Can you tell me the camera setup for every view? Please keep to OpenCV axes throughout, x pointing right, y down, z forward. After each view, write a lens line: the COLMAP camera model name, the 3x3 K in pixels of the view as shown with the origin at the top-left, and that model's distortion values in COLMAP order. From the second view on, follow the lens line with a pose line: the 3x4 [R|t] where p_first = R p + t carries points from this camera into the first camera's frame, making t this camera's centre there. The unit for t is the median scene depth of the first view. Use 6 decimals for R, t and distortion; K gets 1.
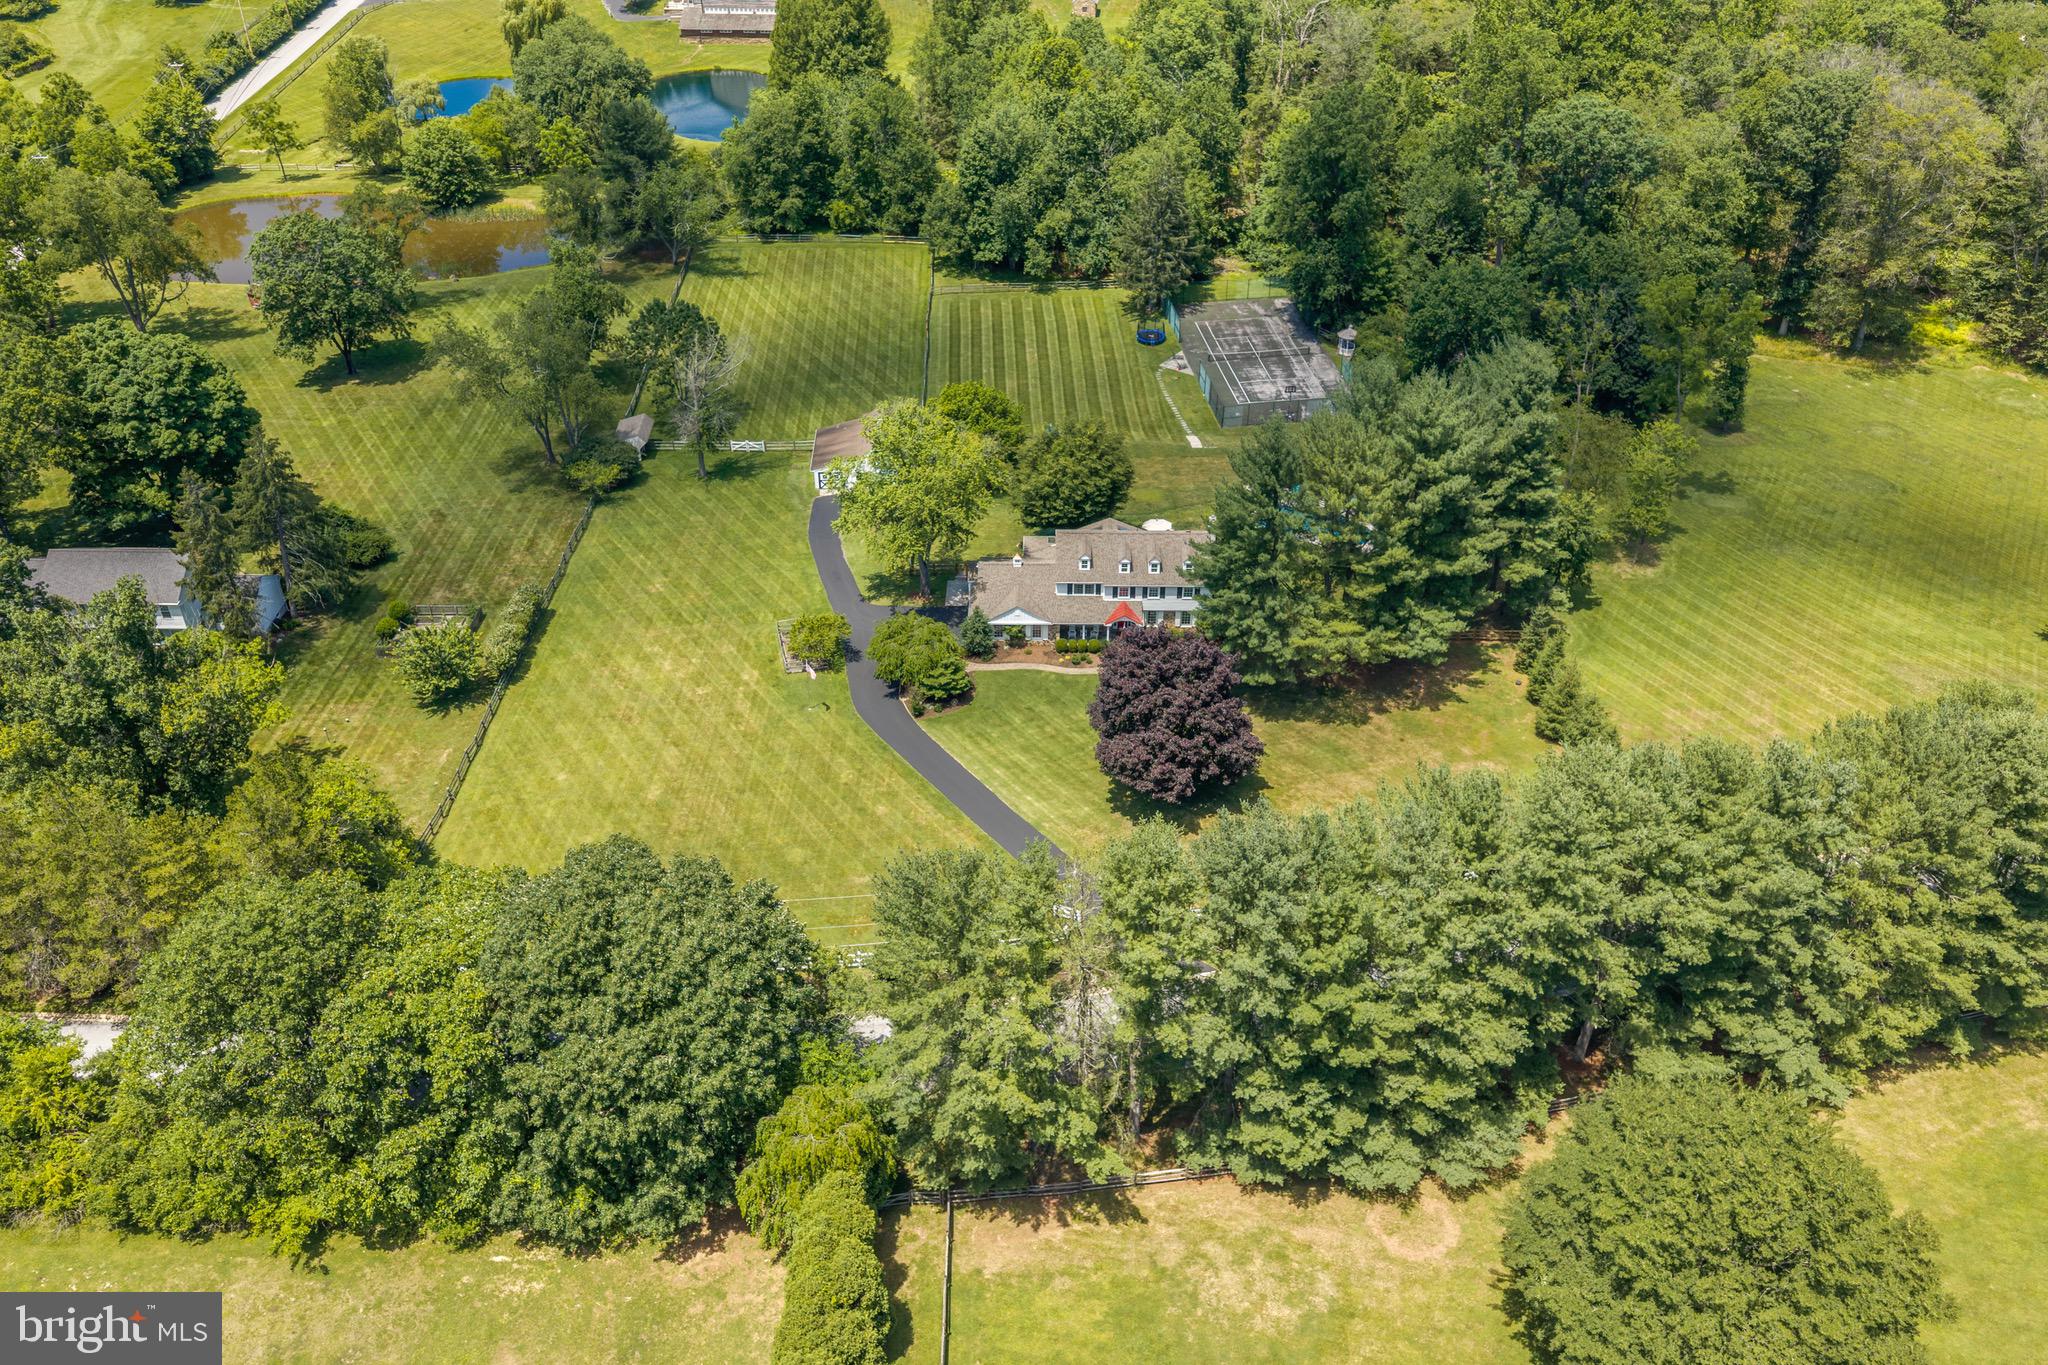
lens RADIAL K [[1689.2, 0, 1024.0], [0, 1689.2, 682.5], [0, 0, 1]] dist [0.006041, -0.000142]
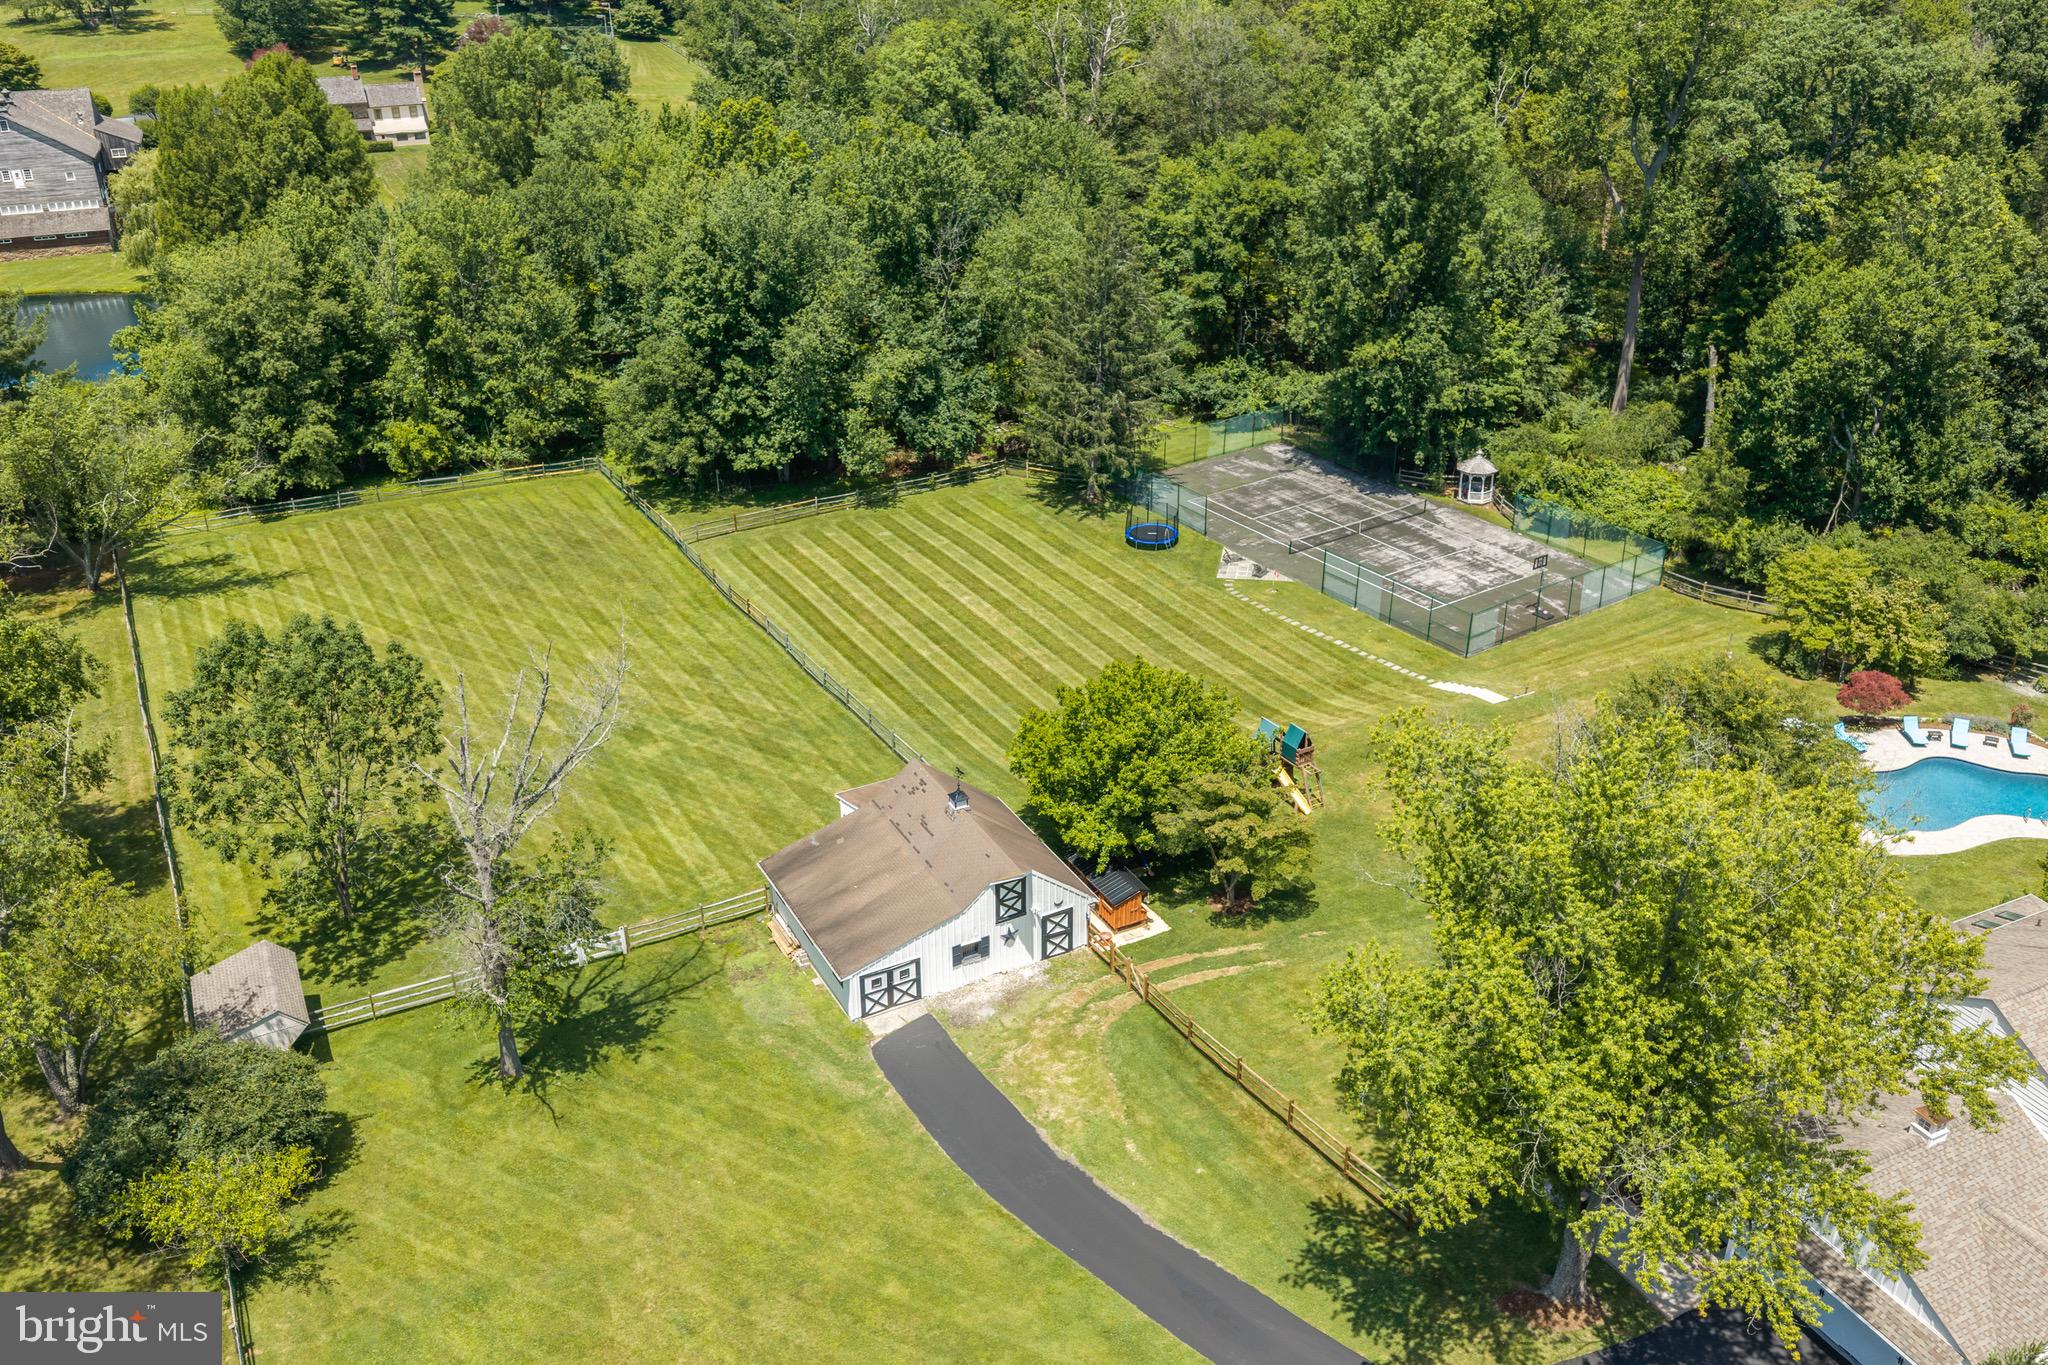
lens RADIAL K [[1689.2, 0, 1024.0], [0, 1689.2, 682.5], [0, 0, 1]] dist [0.006041, -0.000142]
pose [[0.893683, -0.207952, 0.397602, -0.166623], [0.268438, 0.957839, -0.102398, -0.103754], [-0.359544, 0.198243, 0.911827, 0.478985]]
